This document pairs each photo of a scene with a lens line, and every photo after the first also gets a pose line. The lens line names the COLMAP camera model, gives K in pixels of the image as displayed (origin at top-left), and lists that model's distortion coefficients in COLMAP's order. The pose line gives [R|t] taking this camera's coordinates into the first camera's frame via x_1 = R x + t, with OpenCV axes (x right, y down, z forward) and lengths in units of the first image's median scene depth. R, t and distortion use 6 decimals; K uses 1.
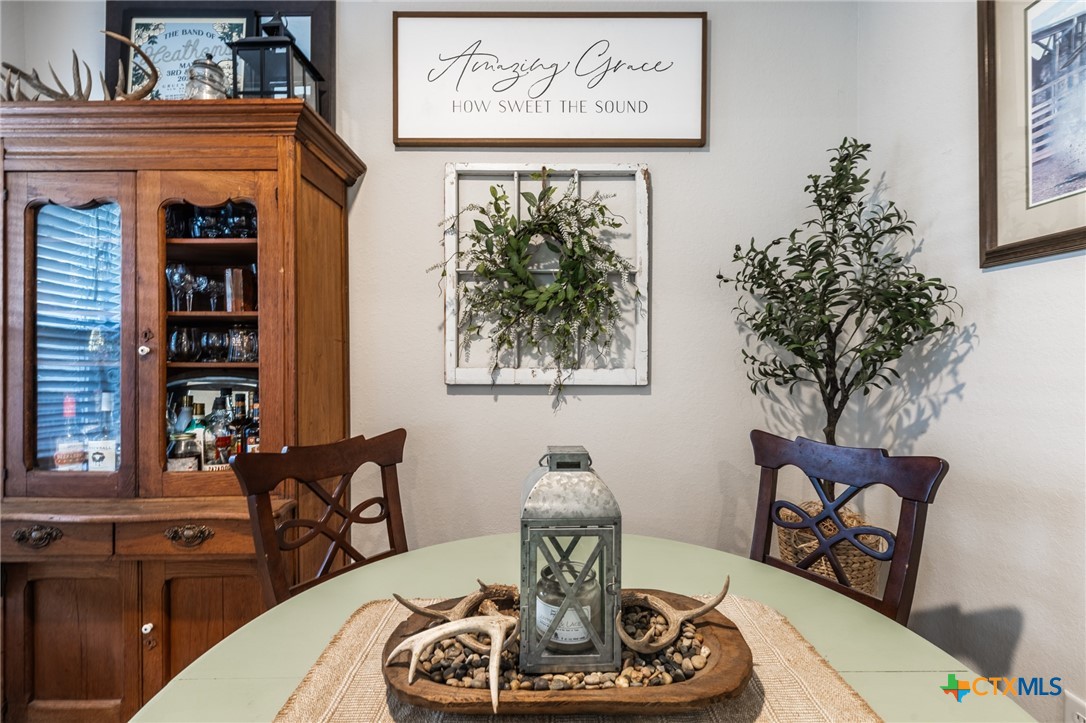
lens RADIAL K [[488.0, 0, 547.0], [0, 488.0, 362.2], [0, 0, 1]] dist [0.009197, -0.002985]
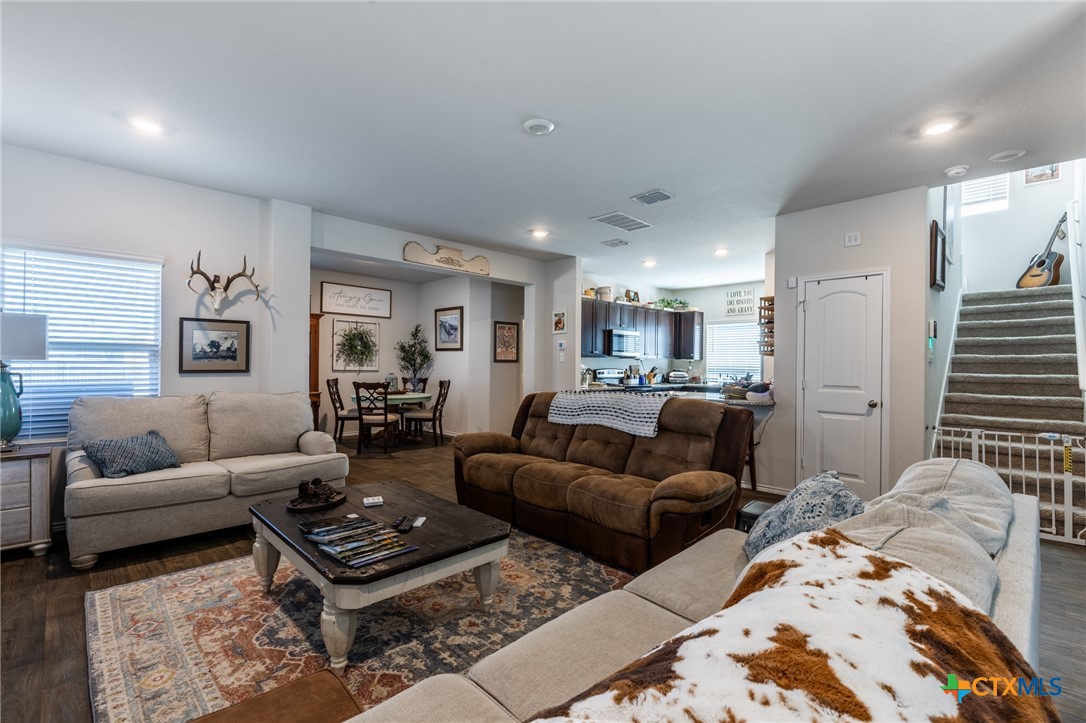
lens RADIAL K [[488.0, 0, 546.5], [0, 488.0, 362.3], [0, 0, 1]] dist [0.009197, -0.002985]
pose [[0.704692, 0.012811, 0.709398, -2.153977], [-0.001729, 0.999865, -0.016340, 0.050616], [-0.709512, 0.010288, 0.704619, -3.720628]]
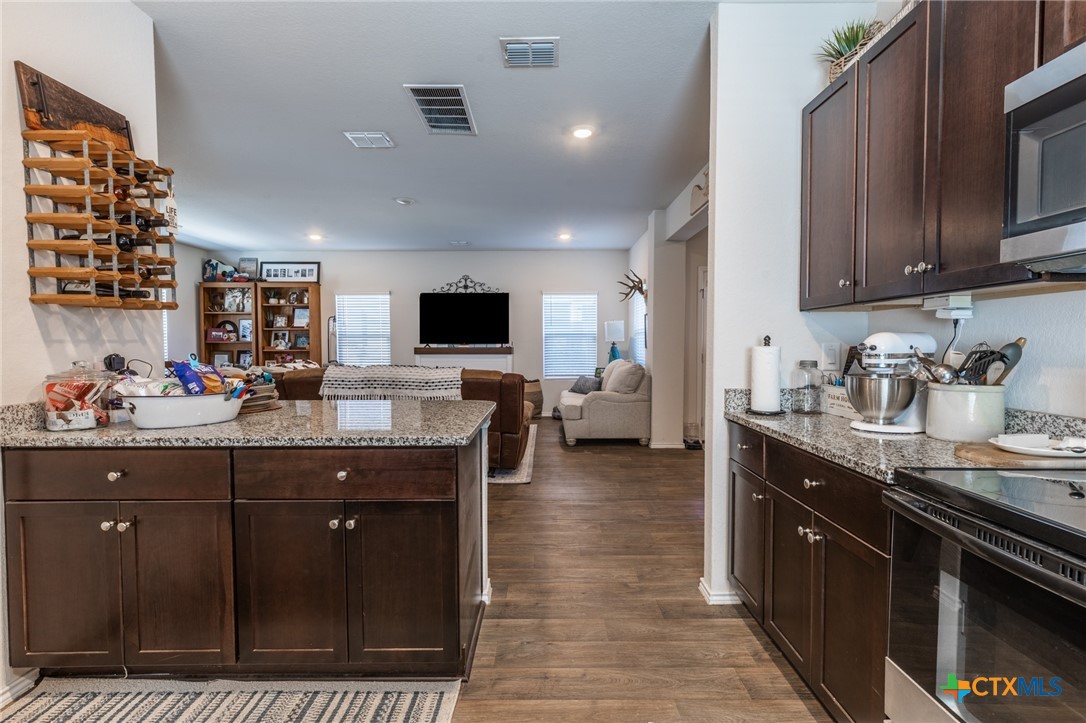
lens RADIAL K [[488.0, 0, 543.6], [0, 488.0, 358.1], [0, 0, 1]] dist [0.009197, -0.002985]
pose [[0.008297, 0.033853, -0.999392, 2.226455], [-0.013184, 0.999344, 0.033742, 0.021962], [0.999879, 0.012896, 0.008738, -1.573362]]
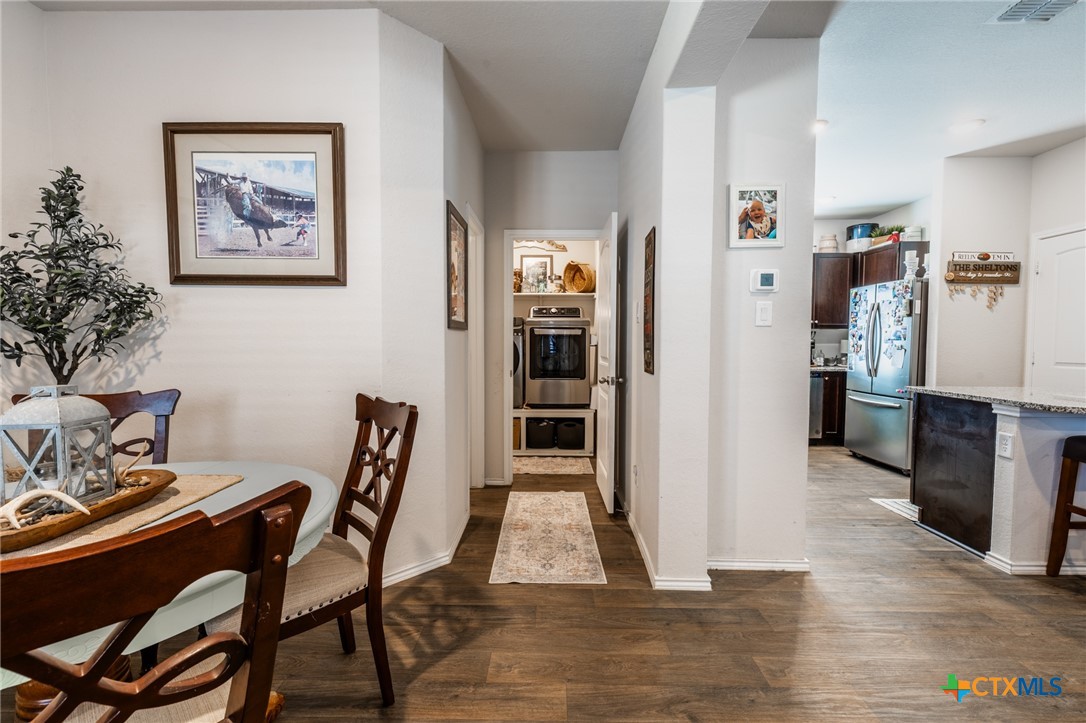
lens RADIAL K [[488.0, 0, 545.8], [0, 488.0, 363.3], [0, 0, 1]] dist [0.009197, -0.002985]
pose [[0.012730, -0.041449, 0.999060, -0.673929], [0.010634, 0.999090, 0.041314, 0.023825], [-0.999862, 0.010098, 0.013159, -0.275539]]
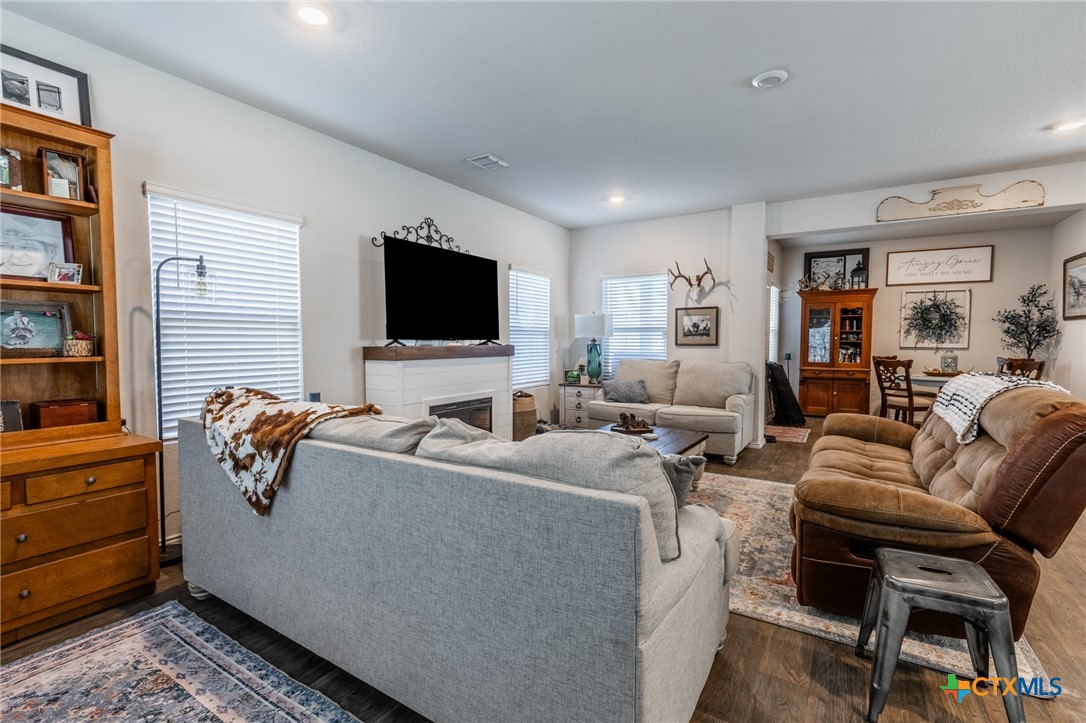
lens RADIAL K [[488.0, 0, 542.2], [0, 488.0, 364.1], [0, 0, 1]] dist [0.009197, -0.002985]
pose [[0.849724, 0.030623, -0.526338, -0.641590], [-0.012693, 0.999211, 0.037642, 0.079989], [0.527075, -0.025304, 0.849442, -4.314134]]
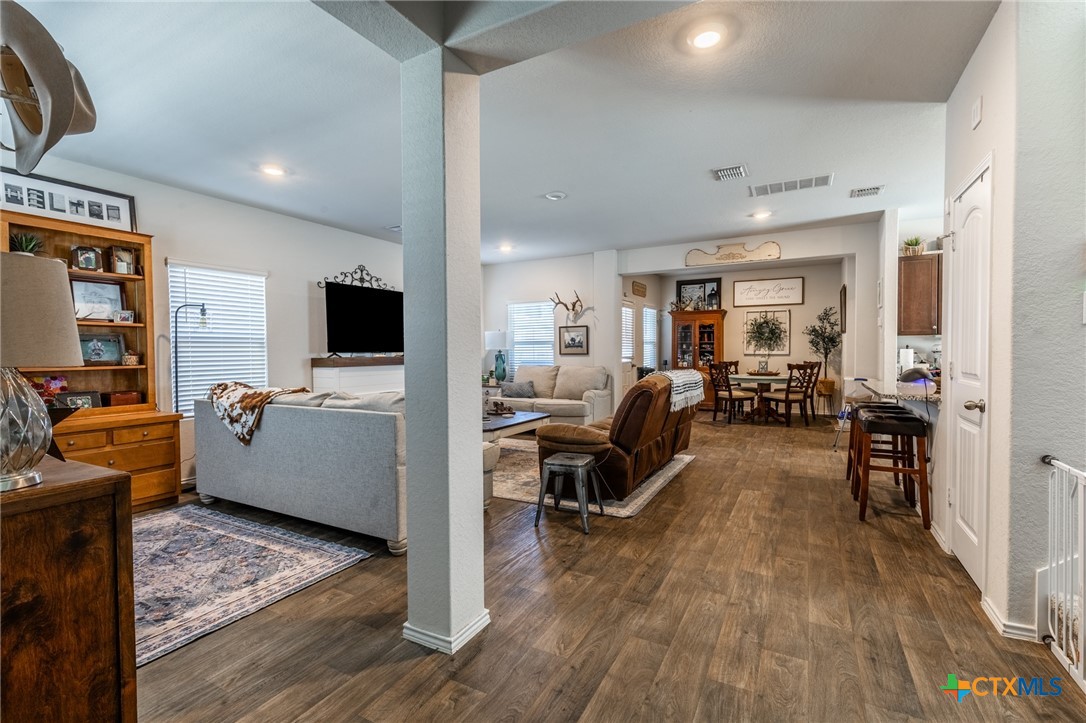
lens RADIAL K [[488.0, 0, 546.1], [0, 488.0, 362.0], [0, 0, 1]] dist [0.009197, -0.002985]
pose [[0.882022, 0.008162, -0.471137, 0.413686], [-0.002554, 0.999918, 0.012542, 0.077093], [0.471201, -0.009859, 0.881971, -4.983178]]
